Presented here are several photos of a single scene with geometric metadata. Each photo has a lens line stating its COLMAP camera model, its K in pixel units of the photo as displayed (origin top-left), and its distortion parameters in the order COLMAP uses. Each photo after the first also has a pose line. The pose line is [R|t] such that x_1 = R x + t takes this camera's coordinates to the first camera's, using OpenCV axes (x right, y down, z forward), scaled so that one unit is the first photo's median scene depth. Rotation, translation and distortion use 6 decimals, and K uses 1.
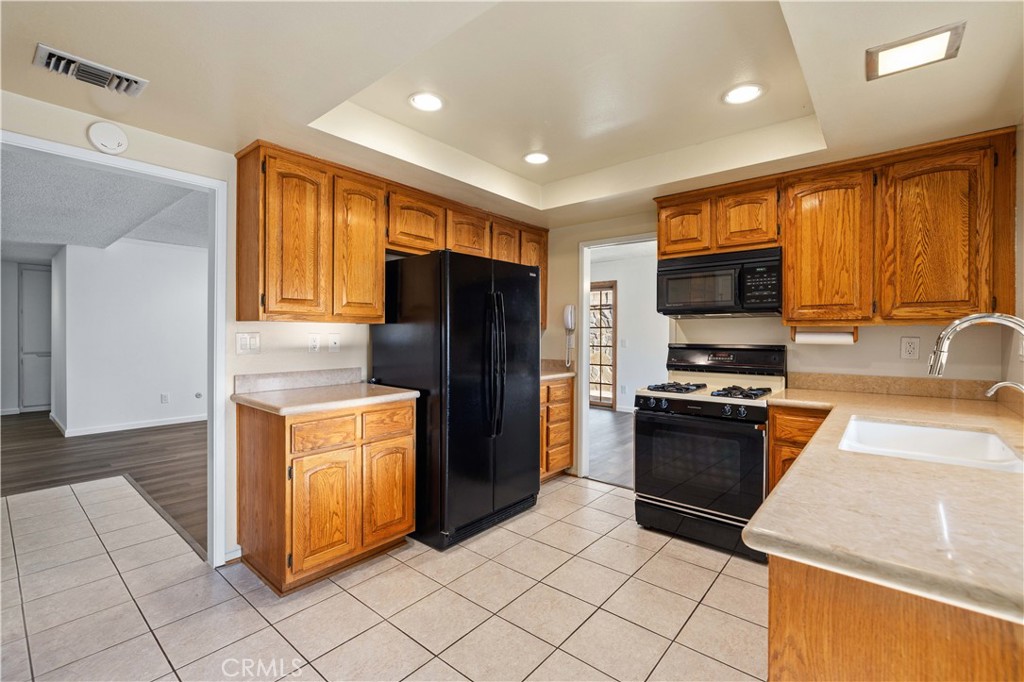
lens RADIAL K [[430.5, 0, 514.0], [0, 430.5, 335.7], [0, 0, 1]] dist [-0.000933, 0.000518]
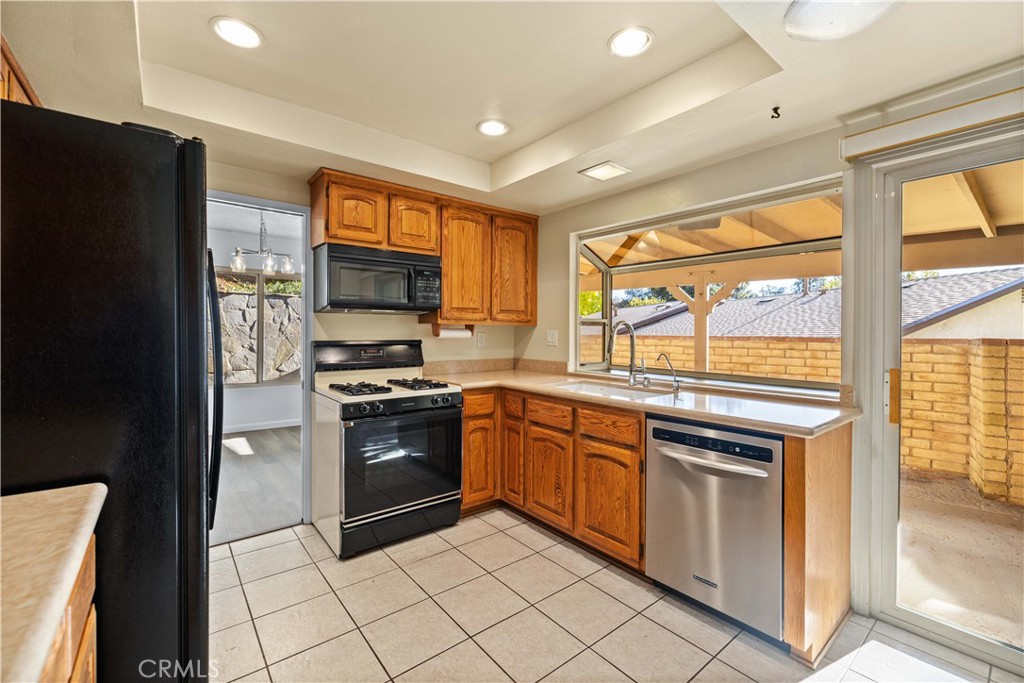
lens RADIAL K [[430.5, 0, 508.5], [0, 430.5, 337.3], [0, 0, 1]] dist [-0.000933, 0.000518]
pose [[0.207084, -0.014880, 0.978210, -0.487125], [0.001066, 0.999887, 0.014984, -0.002177], [-0.978322, -0.002060, 0.207077, 0.553143]]
